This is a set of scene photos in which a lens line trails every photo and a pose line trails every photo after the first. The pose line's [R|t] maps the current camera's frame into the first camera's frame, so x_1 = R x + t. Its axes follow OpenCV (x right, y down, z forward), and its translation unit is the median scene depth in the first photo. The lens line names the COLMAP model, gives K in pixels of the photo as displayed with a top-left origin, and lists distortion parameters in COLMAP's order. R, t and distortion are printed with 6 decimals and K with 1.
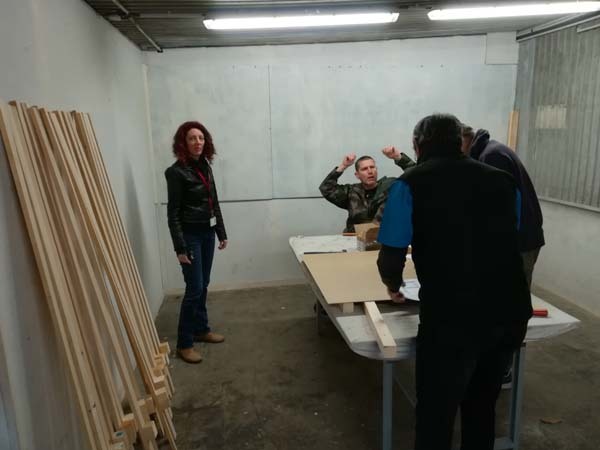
lens RADIAL K [[470.9, 0, 296.5], [0, 470.9, 221.0], [0, 0, 1]] dist [0.025765, 0.000625]
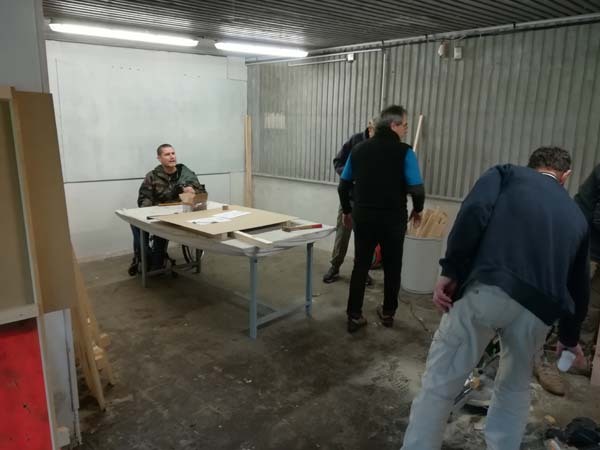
lens RADIAL K [[470.9, 0, 302.8], [0, 470.9, 228.6], [0, 0, 1]] dist [0.025765, 0.000625]
pose [[0.784725, -0.093573, 0.612740, -0.355299], [0.081653, 0.995530, 0.047459, 0.057098], [-0.614442, 0.012790, 0.788858, -0.225015]]
